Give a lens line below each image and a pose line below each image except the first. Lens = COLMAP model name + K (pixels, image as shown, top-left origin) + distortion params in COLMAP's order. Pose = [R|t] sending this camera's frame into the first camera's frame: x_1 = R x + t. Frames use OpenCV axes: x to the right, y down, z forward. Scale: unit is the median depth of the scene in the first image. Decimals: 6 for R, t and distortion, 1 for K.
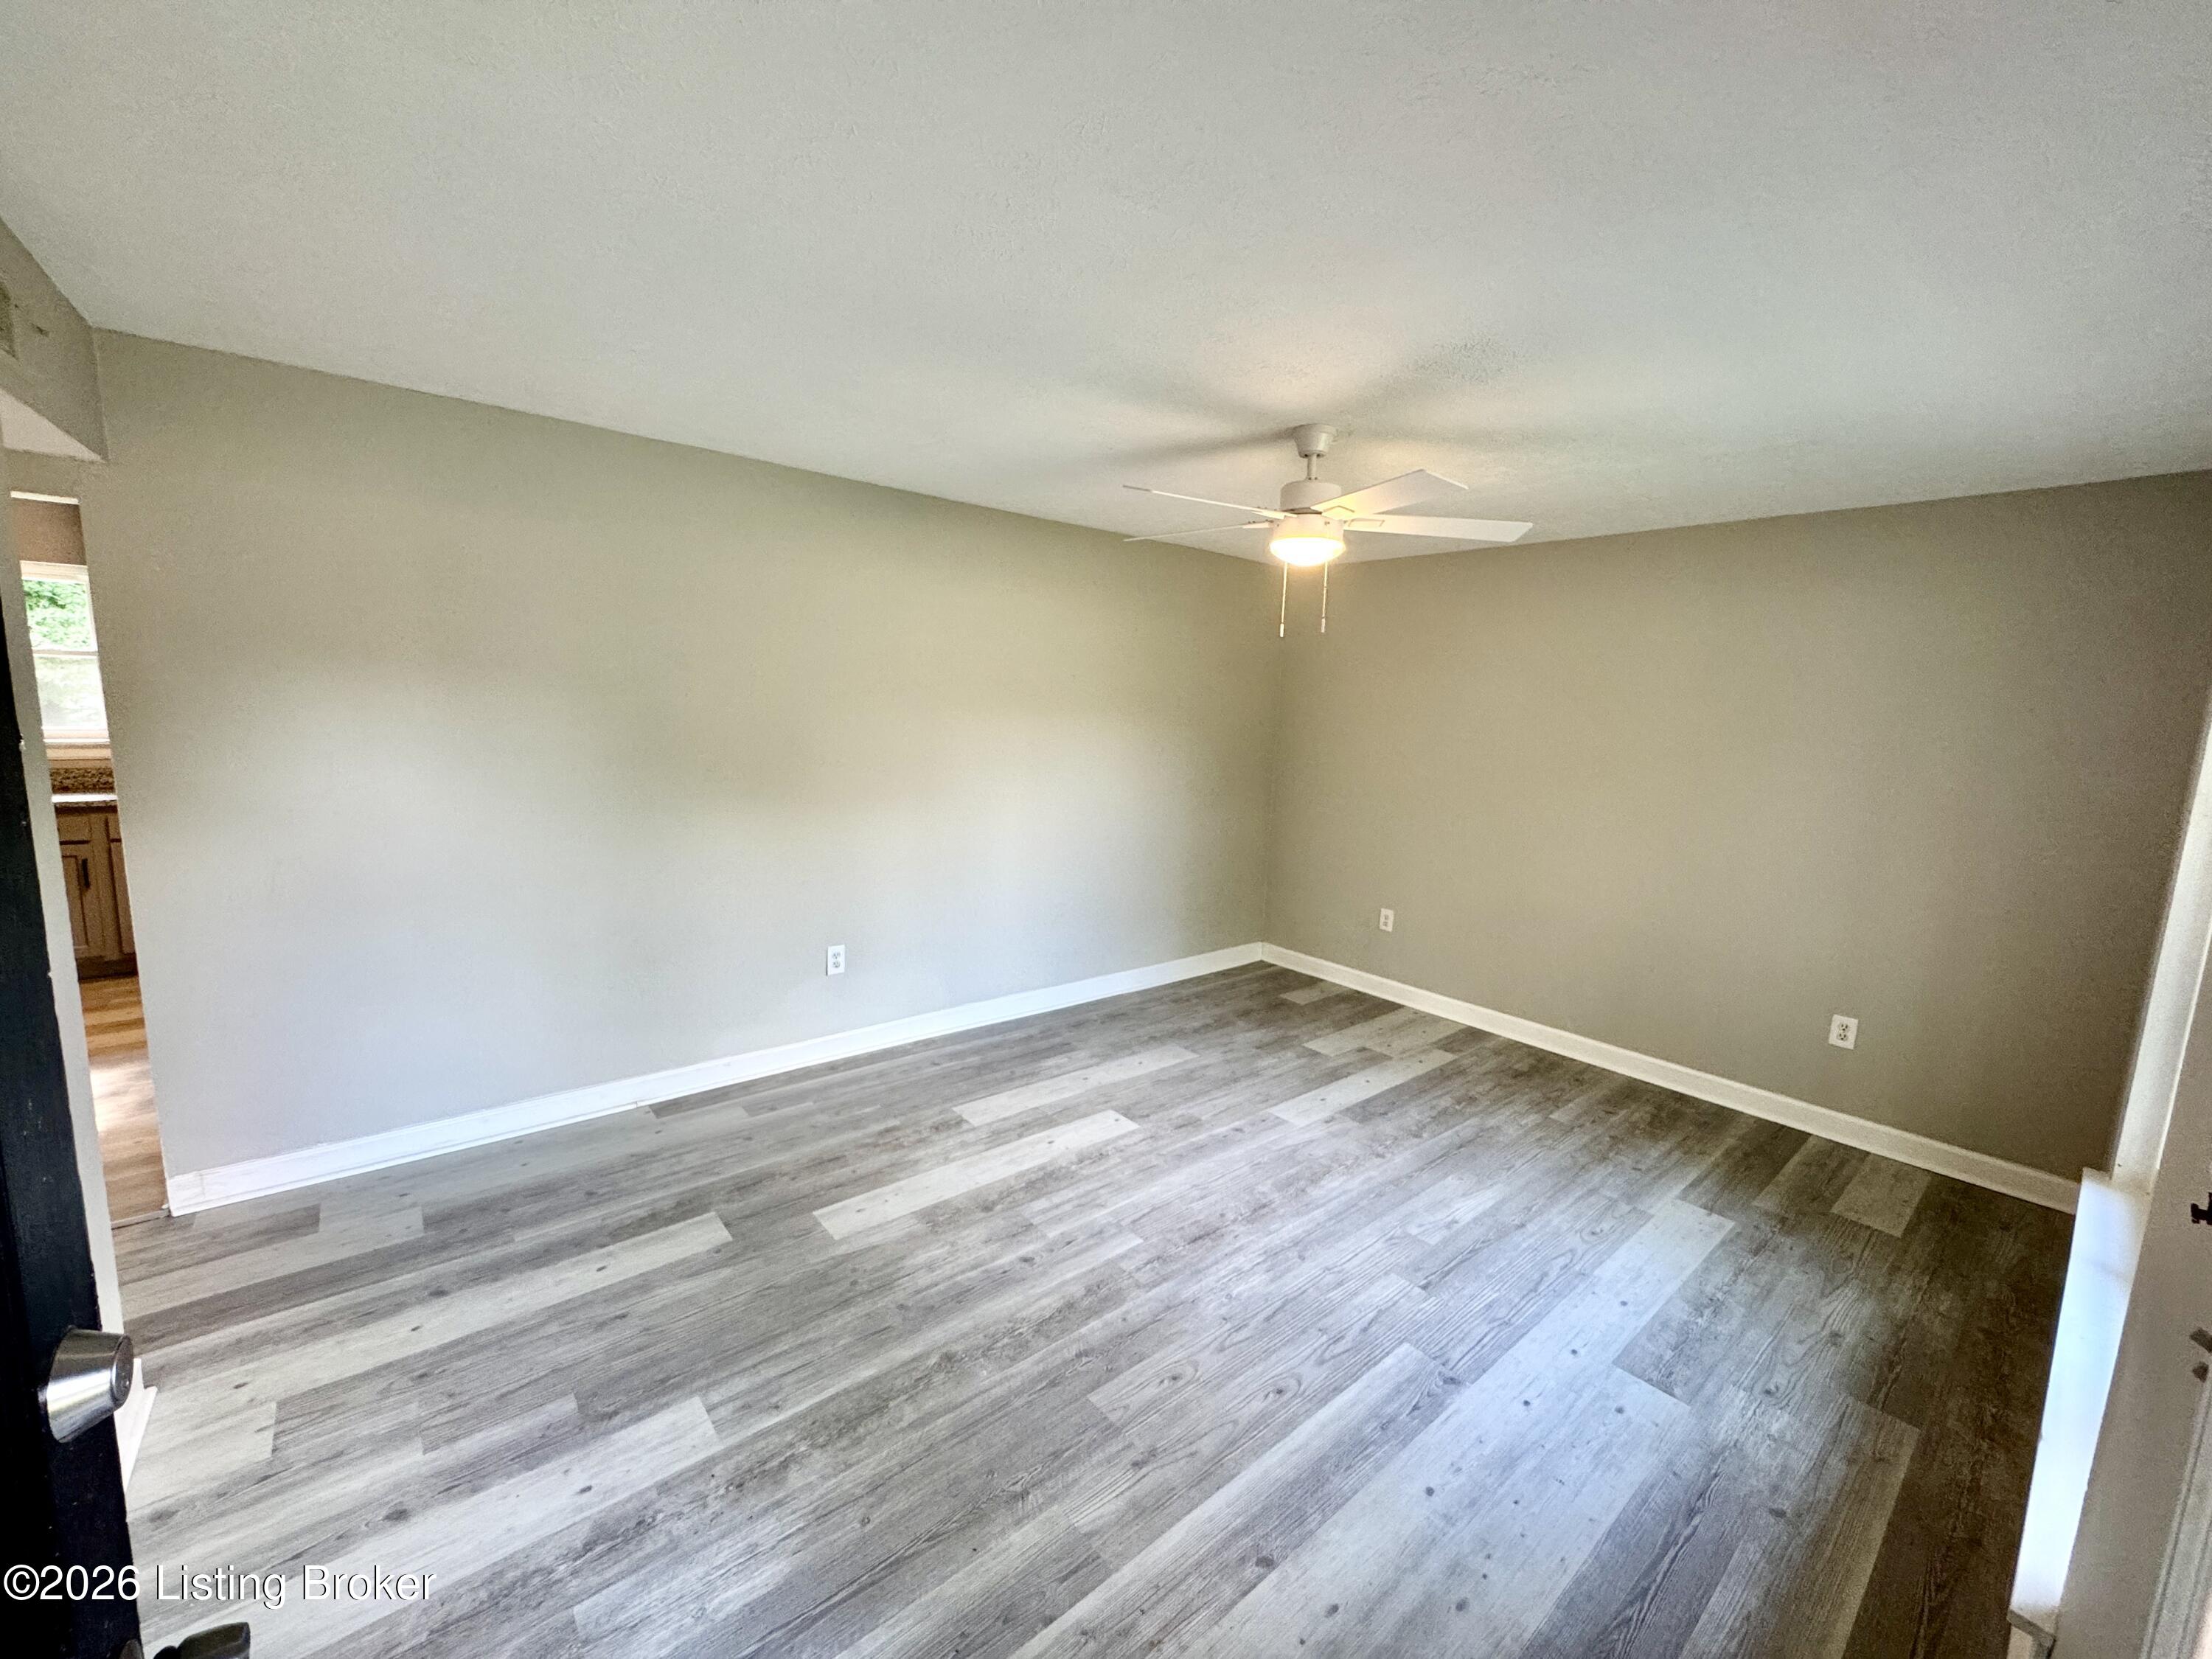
lens RADIAL K [[883.6, 0, 1104.4], [0, 883.6, 828.2], [0, 0, 1]] dist [-0.002622, 0.000138]
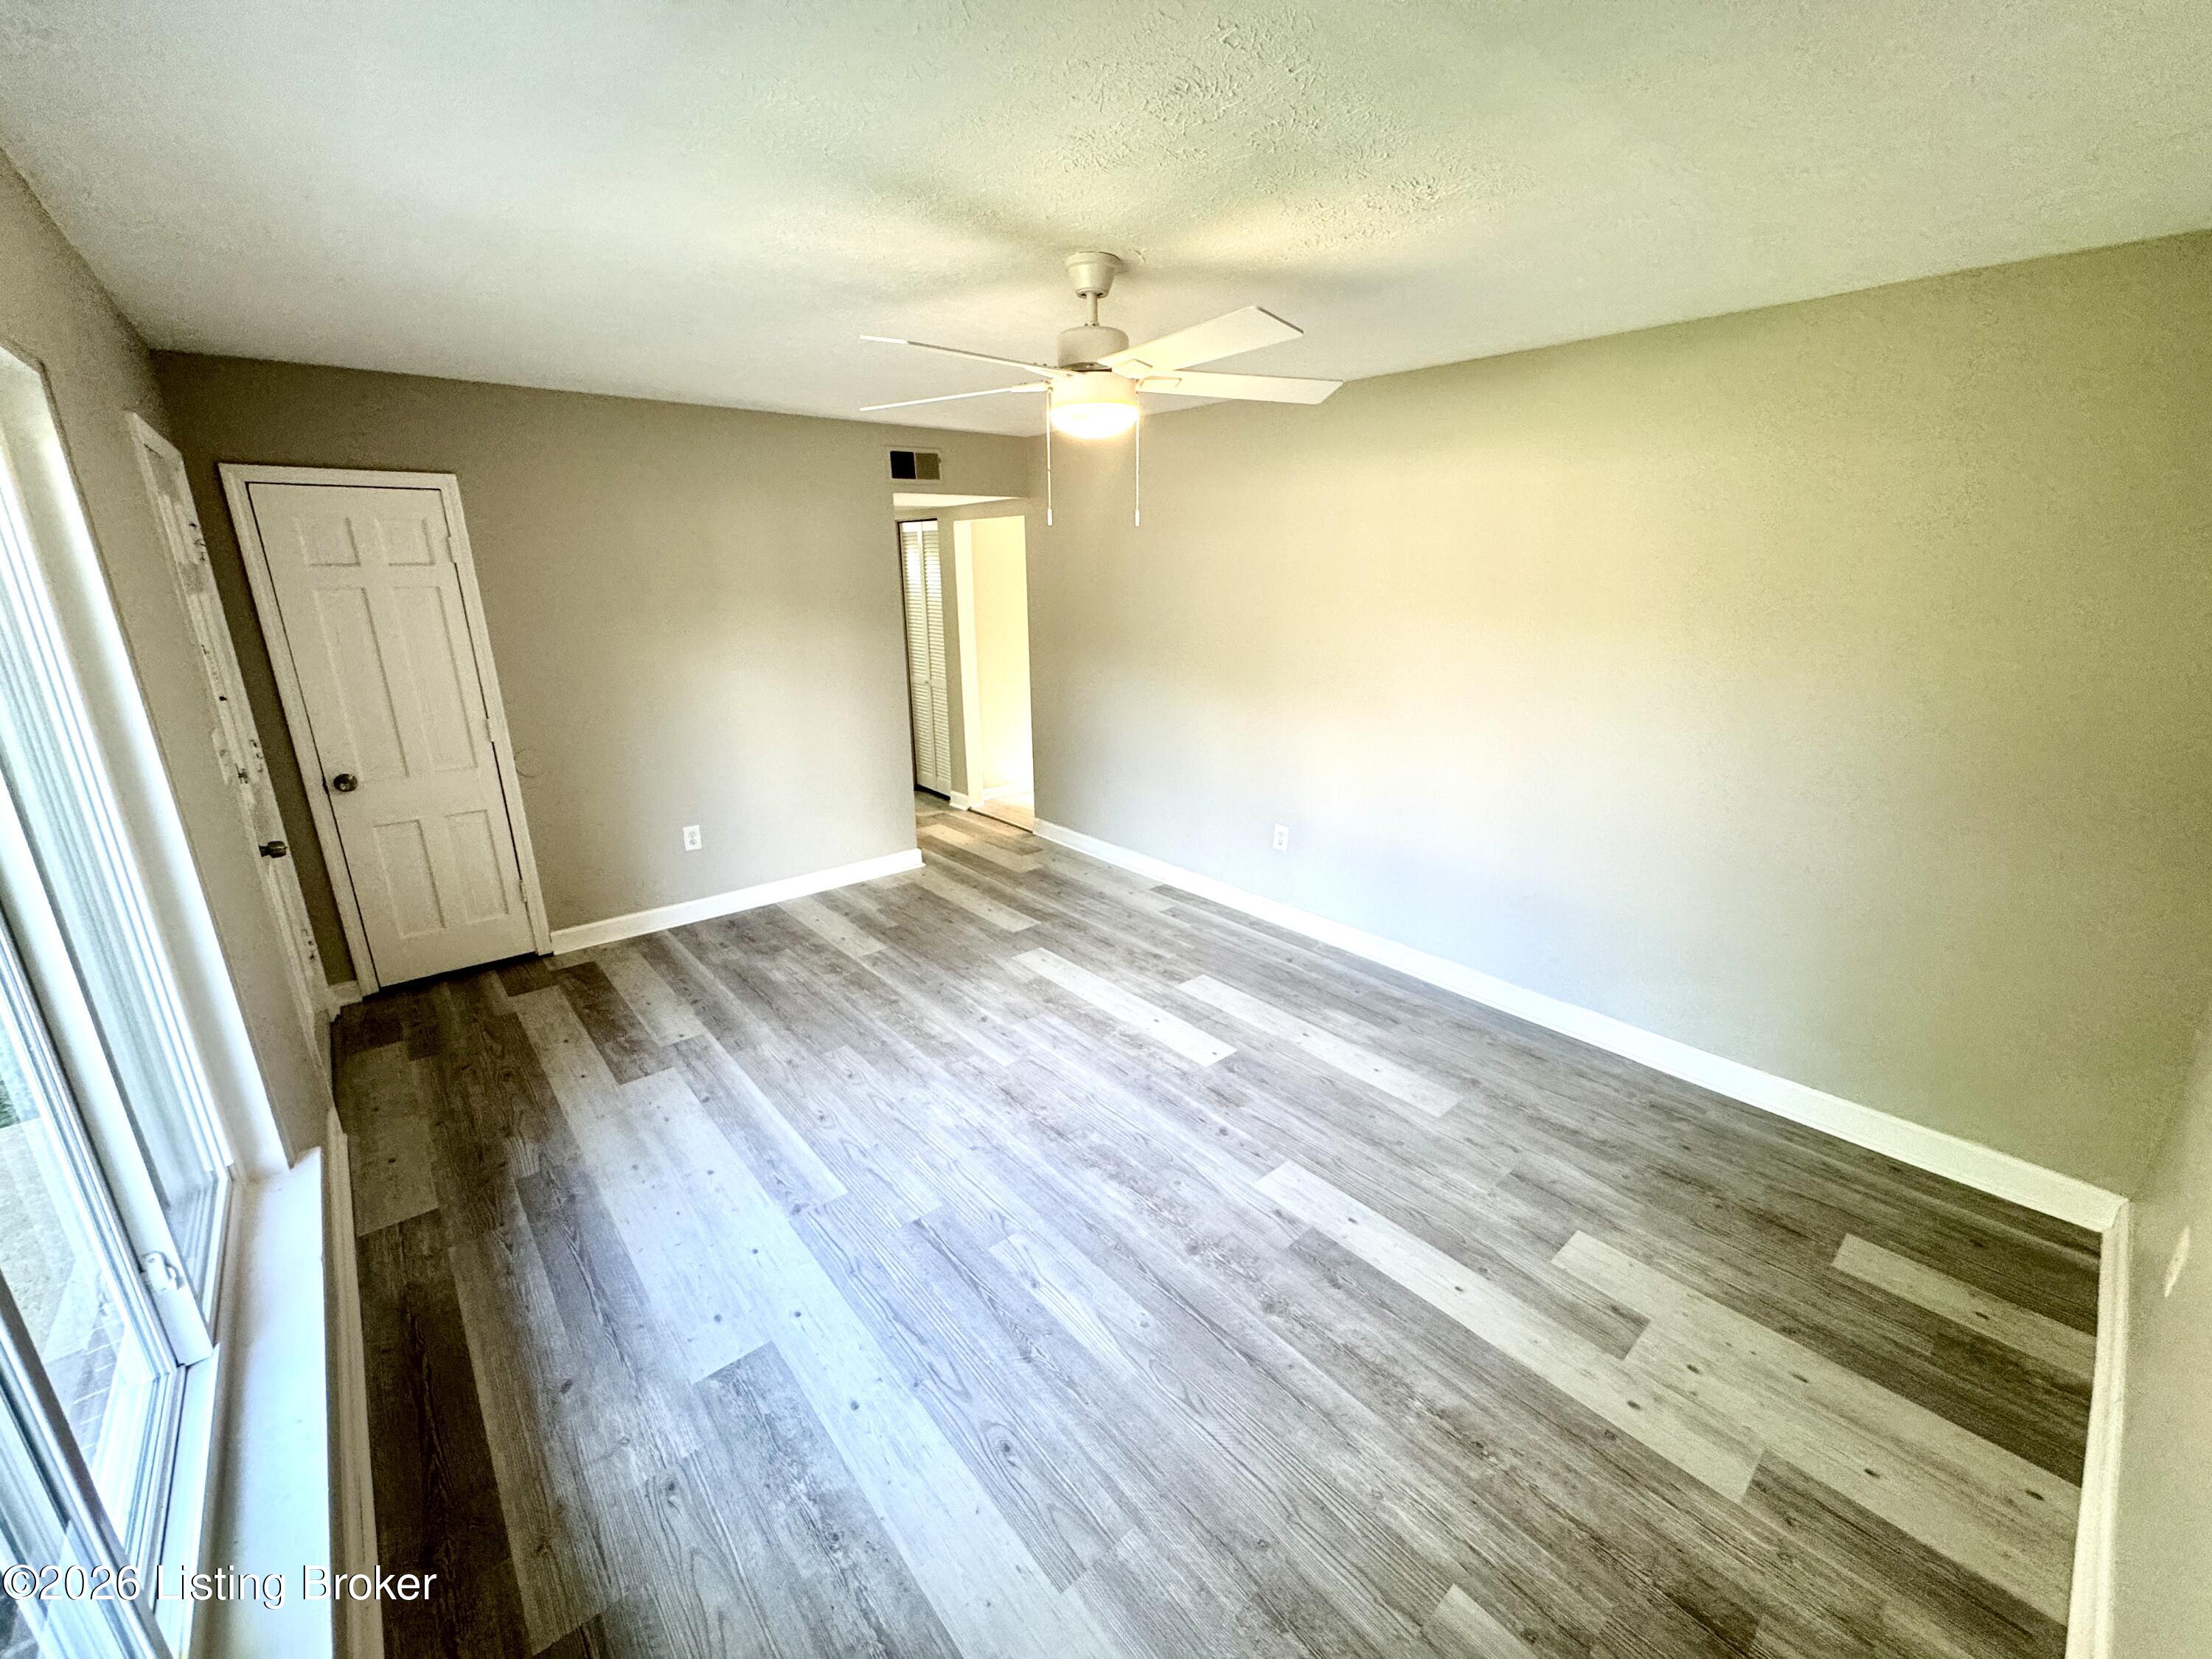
lens RADIAL K [[883.6, 0, 1104.4], [0, 883.6, 828.2], [0, 0, 1]] dist [-0.002622, 0.000138]
pose [[0.017050, 0.247765, -0.968670, 0.997159], [-0.141558, 0.959650, 0.242967, -0.134348], [0.989783, 0.132980, 0.051435, 0.910617]]
